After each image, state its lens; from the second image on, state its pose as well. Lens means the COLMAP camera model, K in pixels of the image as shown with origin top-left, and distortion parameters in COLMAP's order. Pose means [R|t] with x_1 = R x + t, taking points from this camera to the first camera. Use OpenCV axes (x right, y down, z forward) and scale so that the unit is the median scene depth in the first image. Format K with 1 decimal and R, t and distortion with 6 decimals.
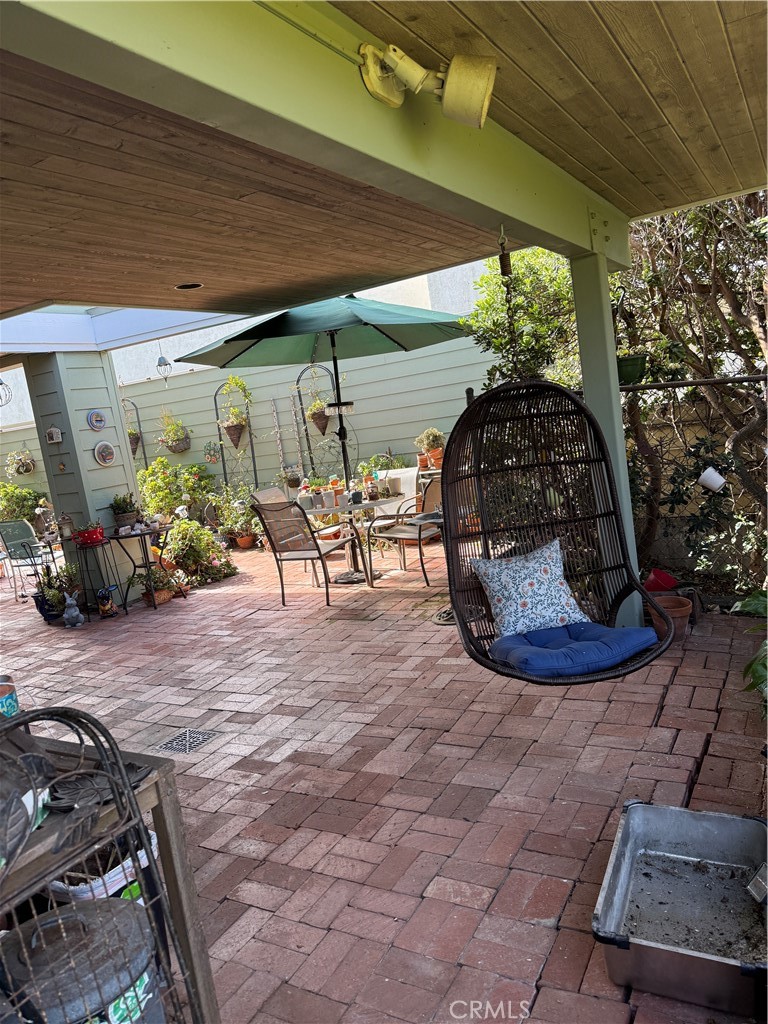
lens RADIAL K [[713.9, 0, 384.0], [0, 713.9, 512.0], [0, 0, 1]] dist [0.135984, -0.245523]
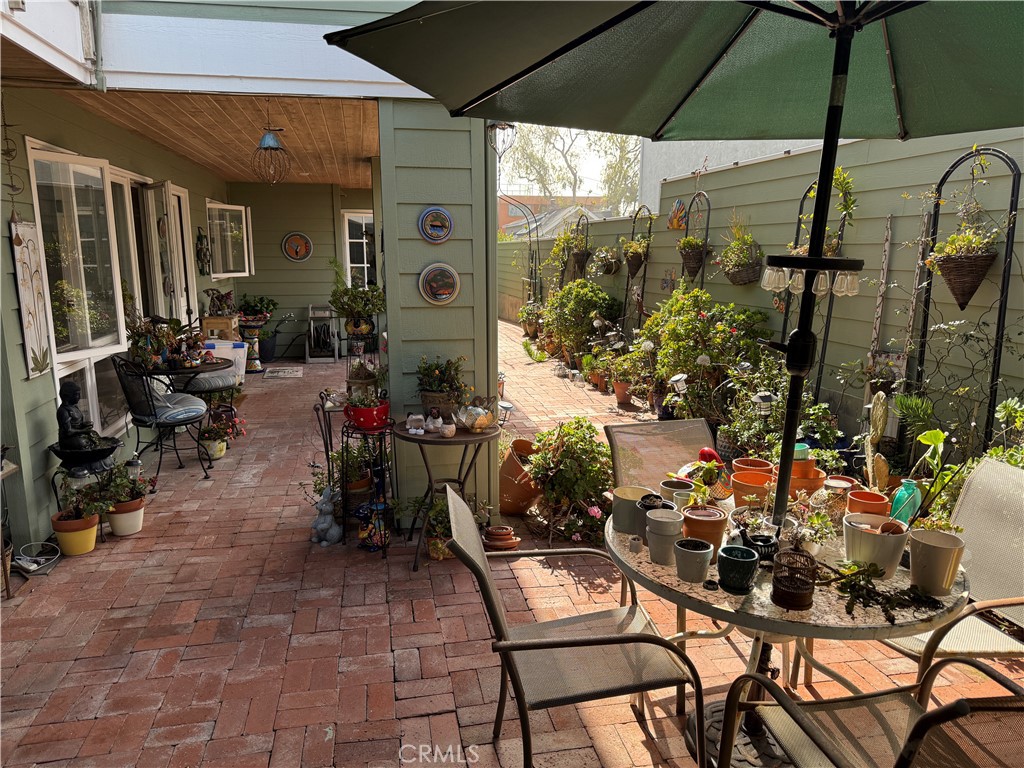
lens RADIAL K [[710.6, 0, 512.0], [0, 710.6, 384.0], [0, 0, 1]] dist [0.000749, 0.000262]
pose [[0.648083, 0.279127, -0.708574, 0.098410], [-0.196573, 0.960195, 0.198457, -0.148151], [0.735763, 0.010670, 0.677155, 0.756247]]
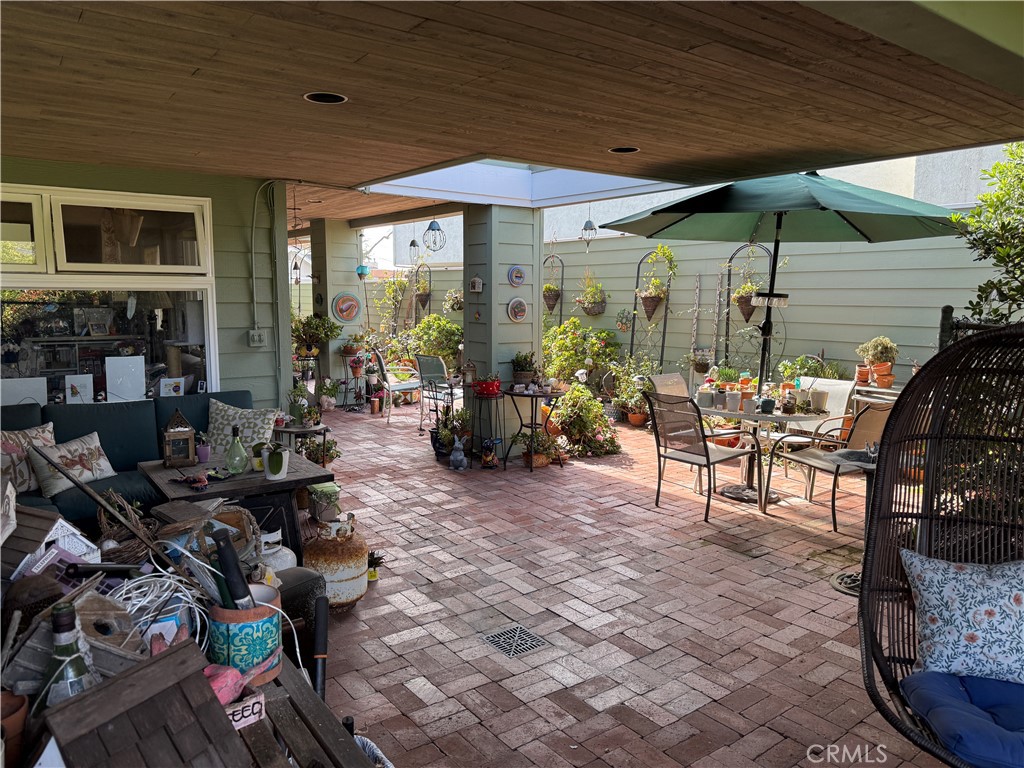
lens RADIAL K [[713.9, 0, 509.5], [0, 713.9, 390.2], [0, 0, 1]] dist [0.135984, -0.245523]
pose [[0.905688, 0.203284, -0.372027, 0.000648], [-0.195700, 0.978919, 0.058477, -0.030154], [0.376072, 0.019844, 0.926378, 0.080866]]
